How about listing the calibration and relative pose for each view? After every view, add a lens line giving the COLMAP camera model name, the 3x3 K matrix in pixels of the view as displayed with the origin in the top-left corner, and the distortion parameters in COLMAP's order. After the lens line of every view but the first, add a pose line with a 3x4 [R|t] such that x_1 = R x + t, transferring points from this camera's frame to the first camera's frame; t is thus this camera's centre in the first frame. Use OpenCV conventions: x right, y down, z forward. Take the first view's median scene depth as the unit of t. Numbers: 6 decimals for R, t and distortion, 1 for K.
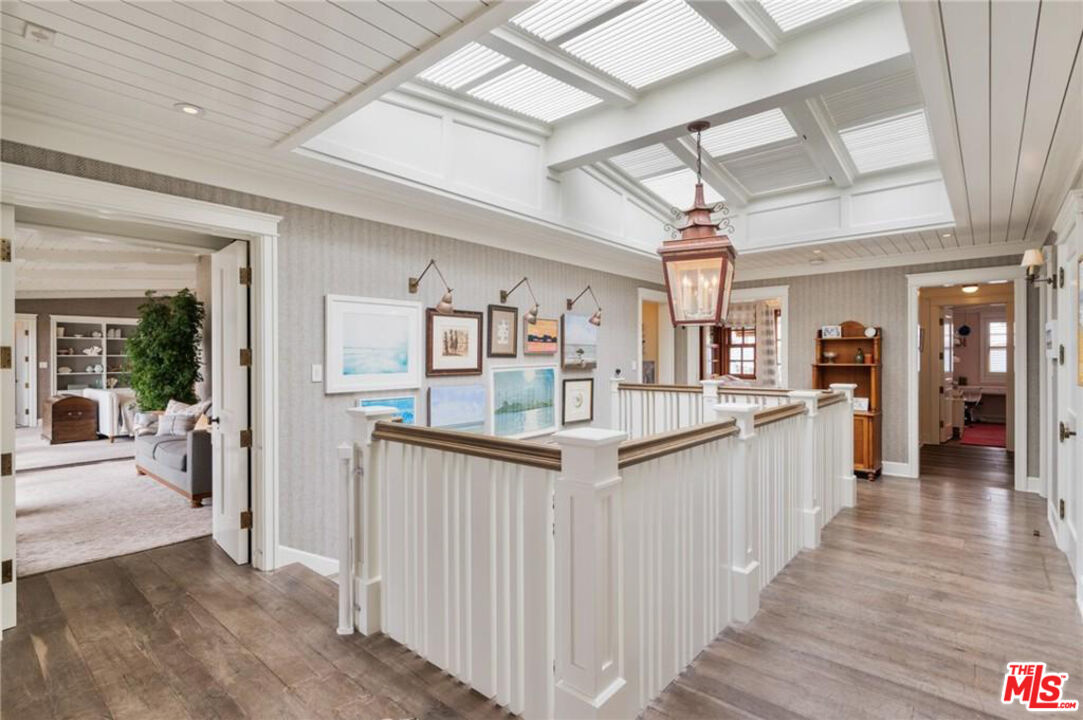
lens RADIAL K [[524.8, 0, 540.9], [0, 524.8, 358.8], [0, 0, 1]] dist [0.000573, -0.000421]
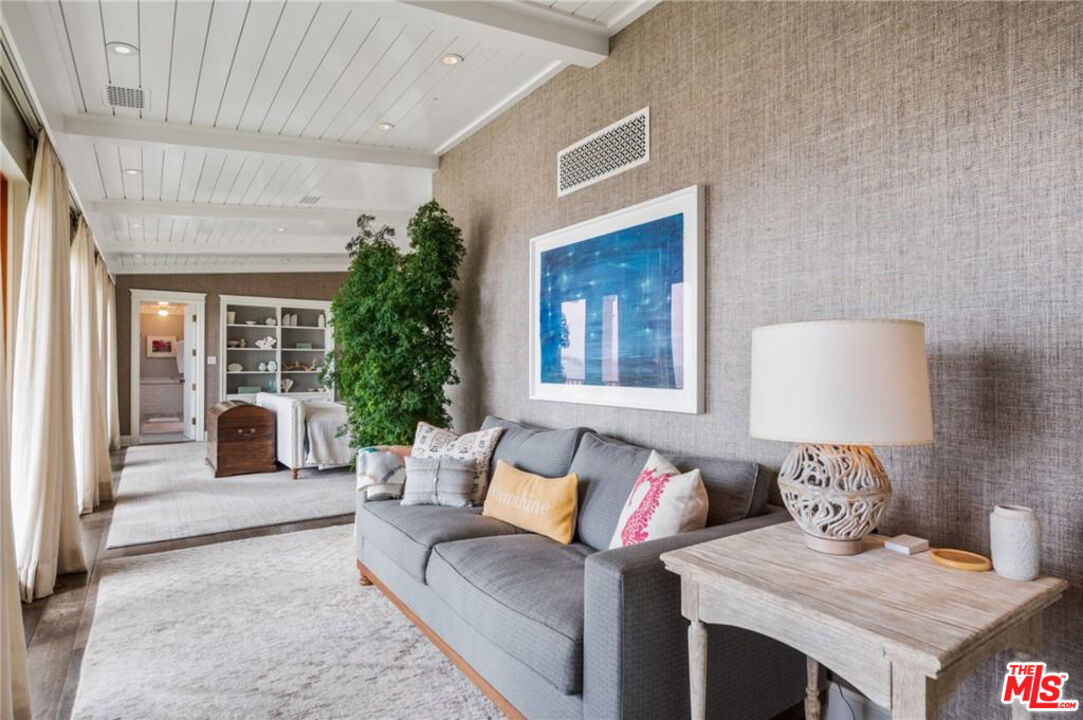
lens RADIAL K [[588.5, 0, 541.0], [0, 588.5, 362.0], [0, 0, 1]] dist [-0.006389, -0.000734]
pose [[0.966639, 0.004948, -0.256094, -0.273479], [-0.006442, 0.999967, -0.004995, 0.015589], [0.256061, 0.006478, 0.966639, 0.304585]]
